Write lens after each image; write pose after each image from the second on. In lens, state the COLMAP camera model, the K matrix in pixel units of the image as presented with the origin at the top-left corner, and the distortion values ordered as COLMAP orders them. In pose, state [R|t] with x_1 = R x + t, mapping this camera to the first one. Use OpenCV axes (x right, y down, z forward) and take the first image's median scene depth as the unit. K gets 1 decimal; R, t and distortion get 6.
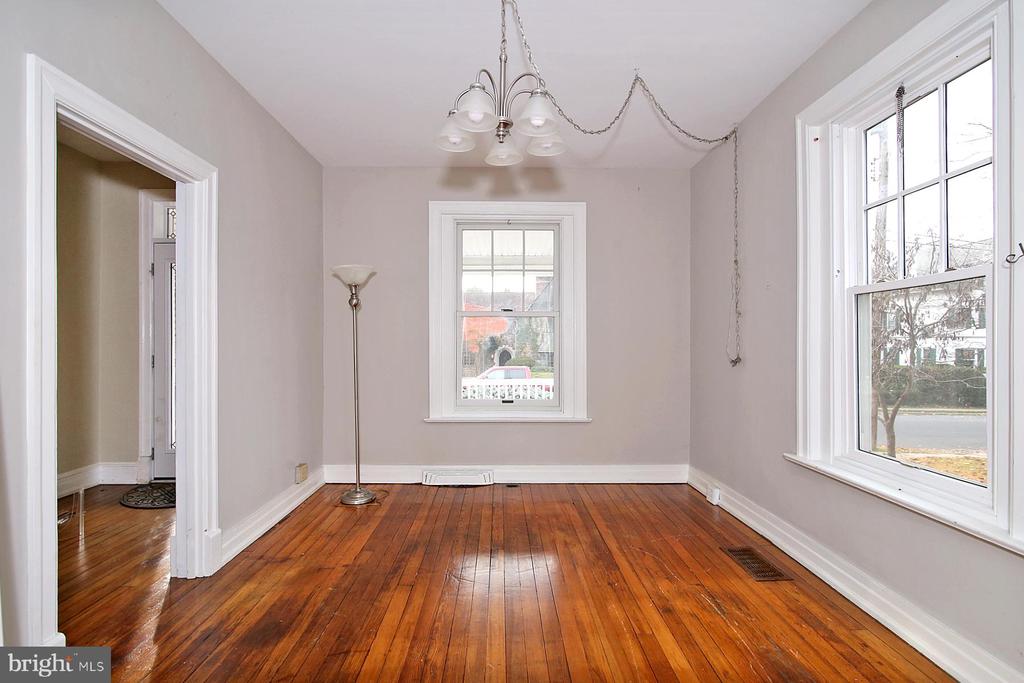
lens RADIAL K [[485.7, 0, 512.0], [0, 485.7, 341.5], [0, 0, 1]] dist [0.001616, 0.000050]
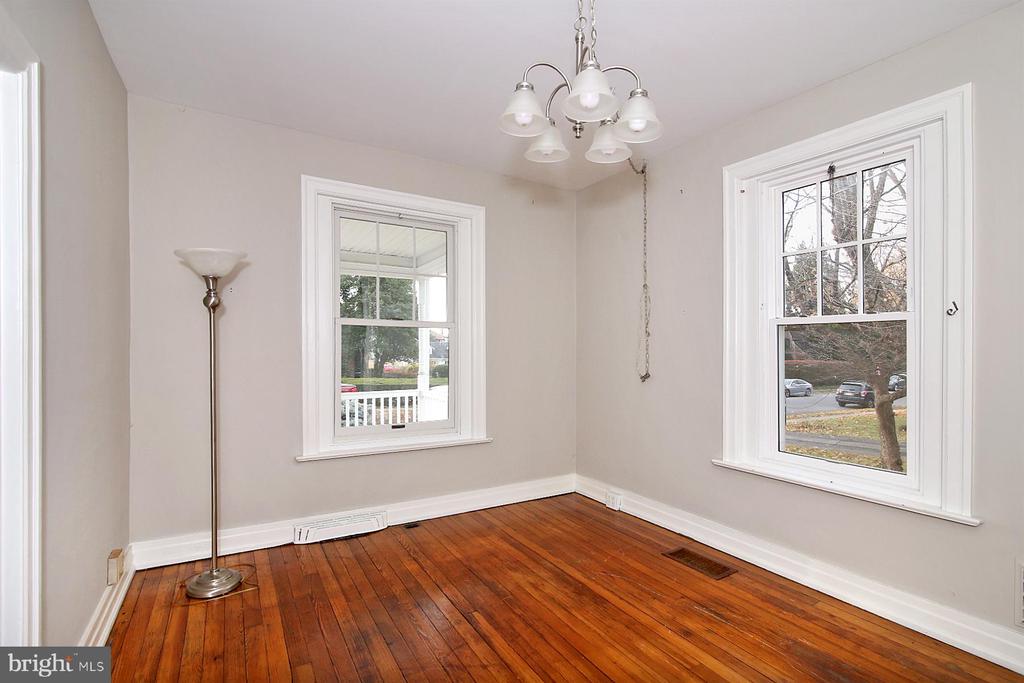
lens RADIAL K [[481.0, 0, 525.1], [0, 481.0, 336.8], [0, 0, 1]] dist [-0.015270, 0.000055]
pose [[0.859527, 0.018381, 0.510760, -0.308145], [-0.011269, 0.999792, -0.017016, -0.026178], [-0.510967, 0.008870, 0.859555, 0.199107]]
